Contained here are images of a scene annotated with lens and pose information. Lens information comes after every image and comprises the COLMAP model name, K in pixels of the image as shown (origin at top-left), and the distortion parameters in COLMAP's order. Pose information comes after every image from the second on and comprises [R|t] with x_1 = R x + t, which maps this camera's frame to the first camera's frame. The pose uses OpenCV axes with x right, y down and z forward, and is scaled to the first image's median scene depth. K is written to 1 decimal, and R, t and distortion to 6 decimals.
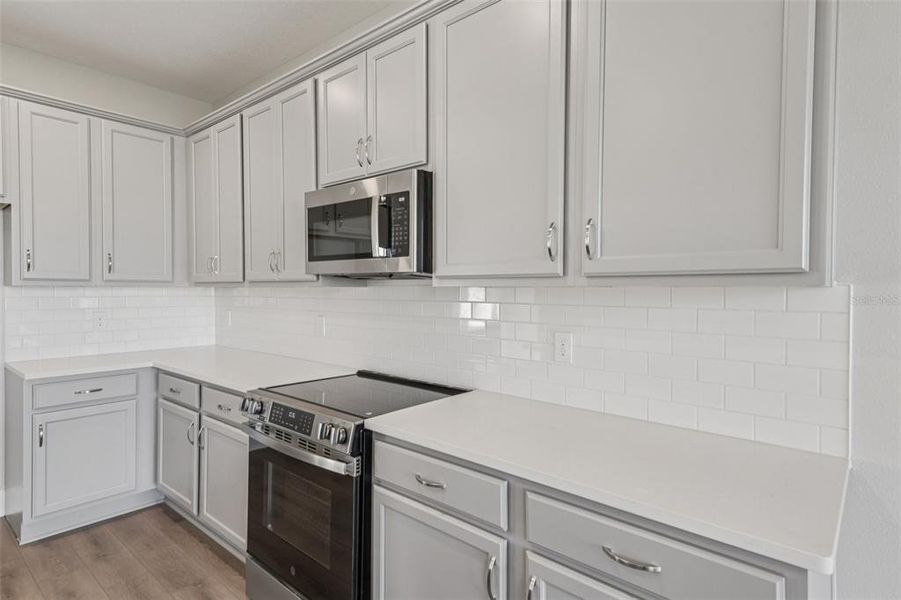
lens RADIAL K [[479.0, 0, 448.5], [0, 479.0, 294.0], [0, 0, 1]] dist [0.034576, -0.006268]
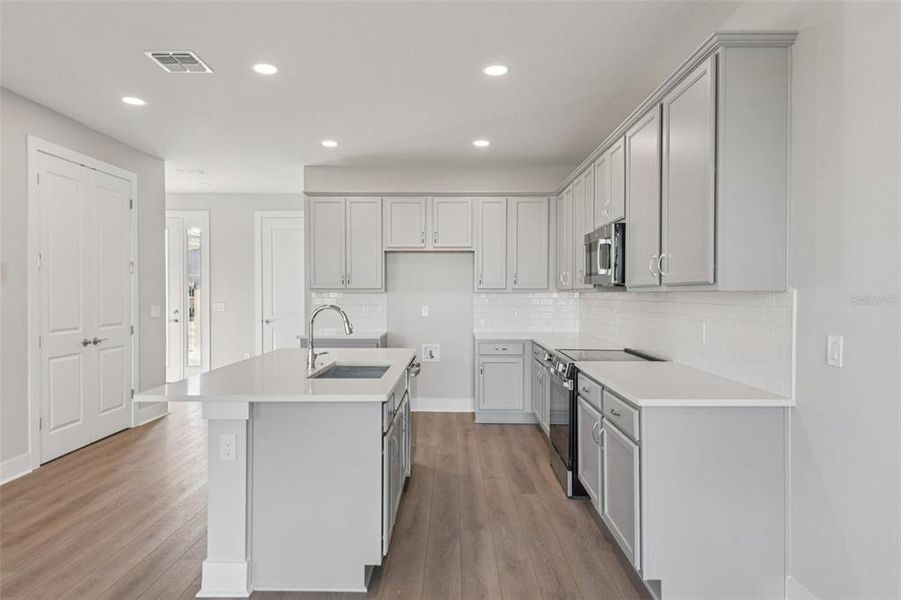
lens RADIAL K [[540.7, 0, 450.5], [0, 540.7, 299.9], [0, 0, 1]] dist [0.010766, 0.004442]
pose [[0.646593, 0.008316, -0.762790, 0.825017], [-0.009596, 0.999950, 0.002767, 0.010729], [0.762775, 0.005530, 0.646641, -0.554716]]
